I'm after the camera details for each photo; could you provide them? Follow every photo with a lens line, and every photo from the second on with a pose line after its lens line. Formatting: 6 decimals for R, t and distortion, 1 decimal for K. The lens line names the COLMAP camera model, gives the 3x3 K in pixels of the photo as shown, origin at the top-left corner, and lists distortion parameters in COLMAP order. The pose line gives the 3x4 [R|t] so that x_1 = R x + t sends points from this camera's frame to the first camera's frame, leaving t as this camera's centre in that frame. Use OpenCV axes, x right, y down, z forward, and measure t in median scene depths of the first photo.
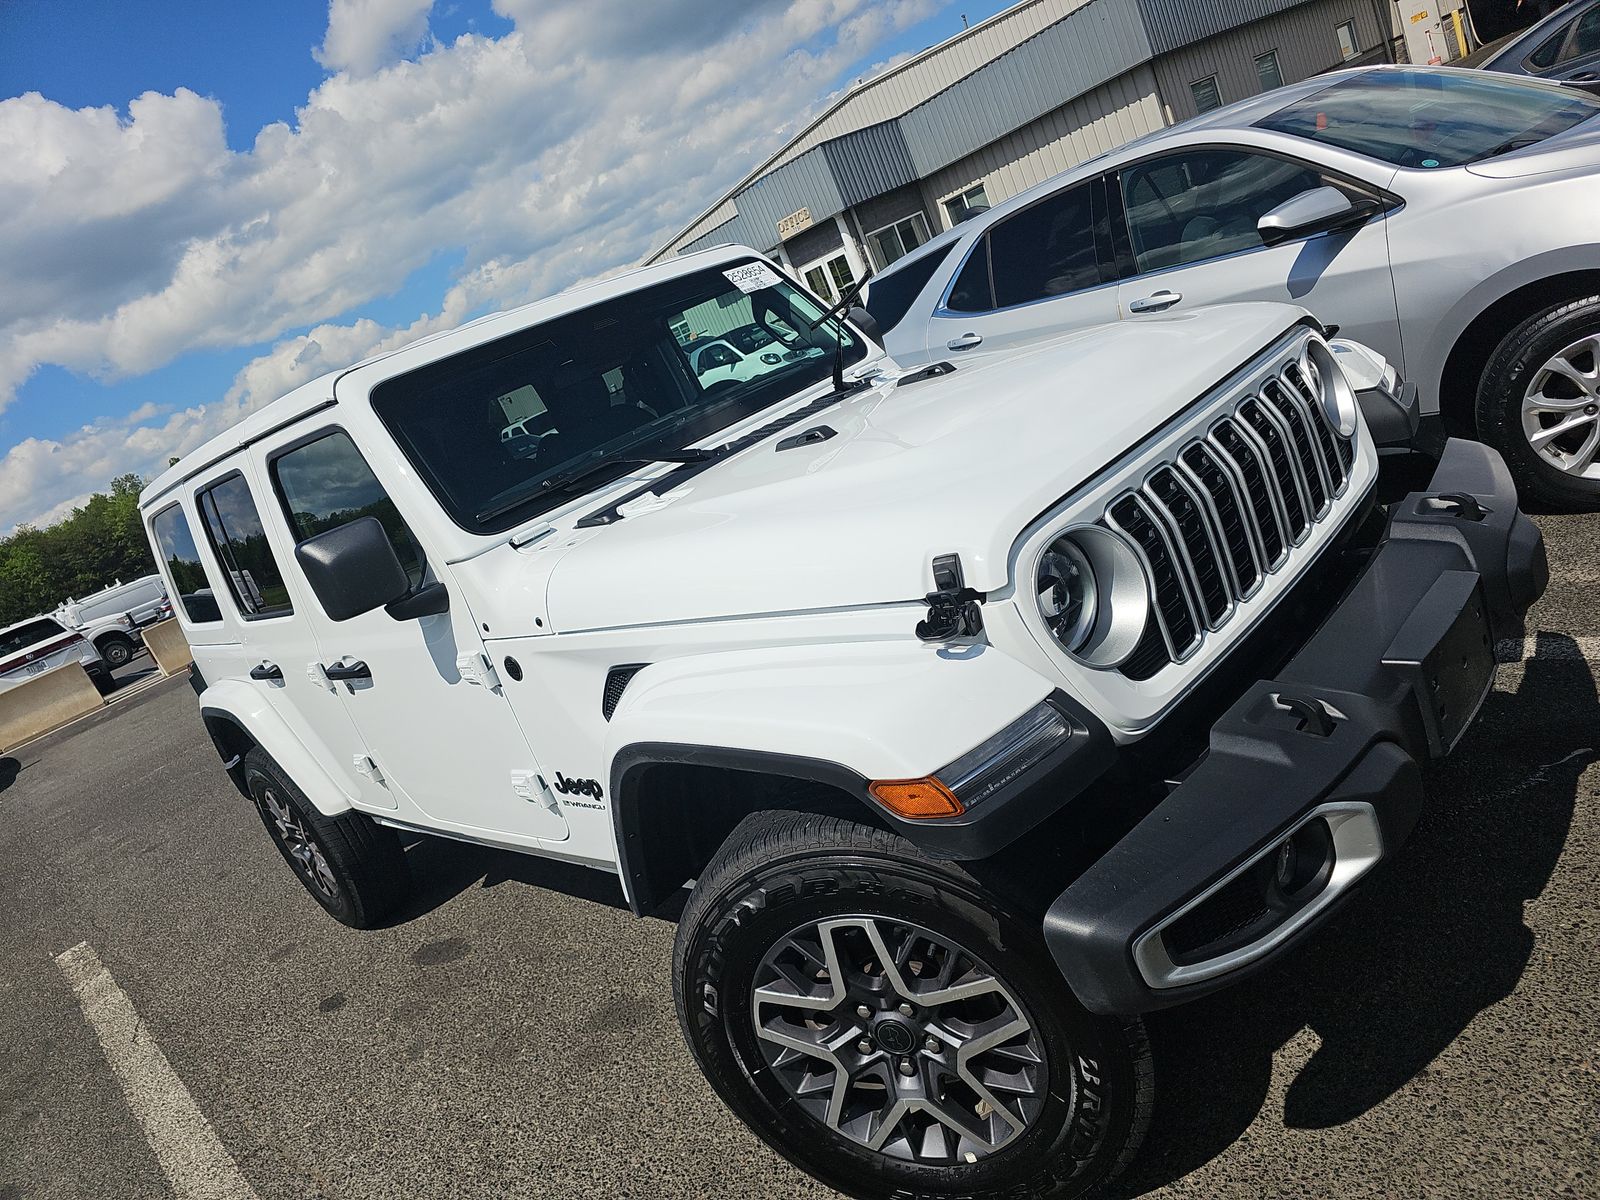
lens RADIAL K [[989.1, 0, 828.1], [0, 989.1, 658.0], [0, 0, 1]] dist [0.017678, -0.016837]
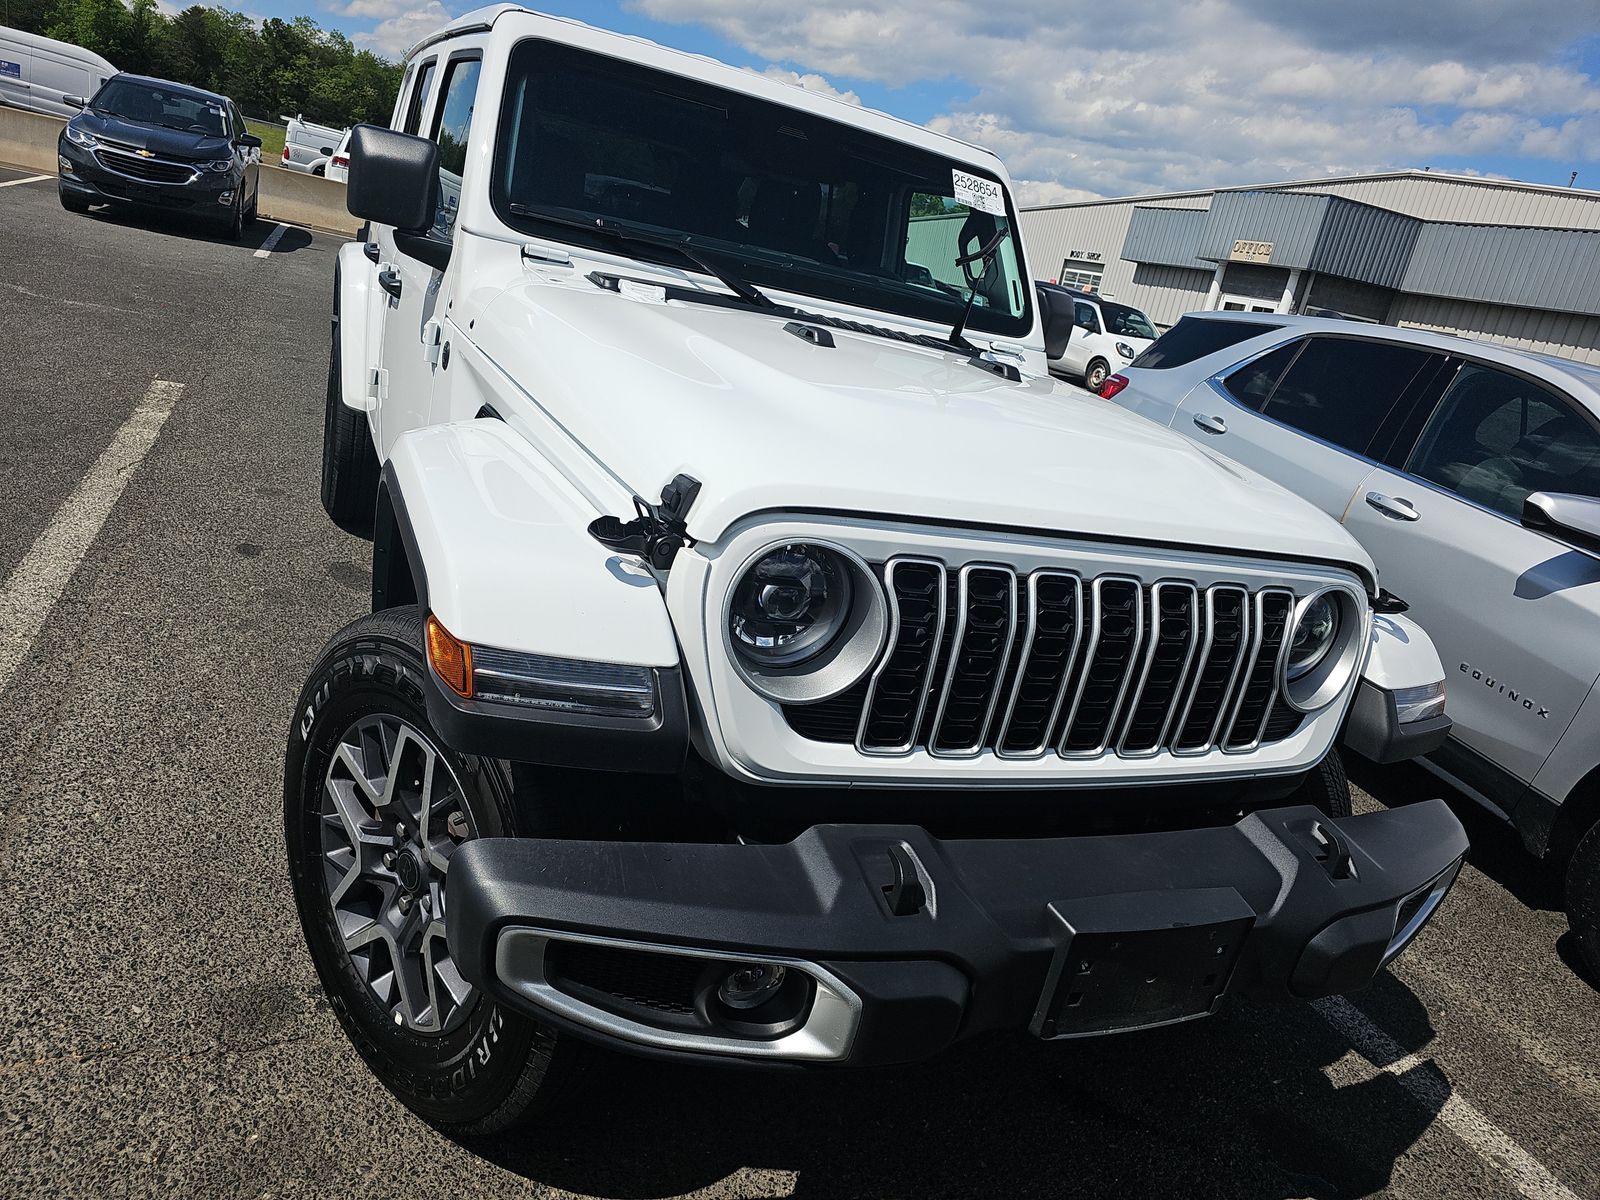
lens RADIAL K [[989.1, 0, 828.1], [0, 989.1, 658.0], [0, 0, 1]] dist [0.017678, -0.016837]
pose [[0.768996, 0.626555, -0.126783, 0.250294], [-0.615238, 0.779256, 0.119343, -0.093877], [0.173571, -0.013773, 0.984725, 0.091104]]
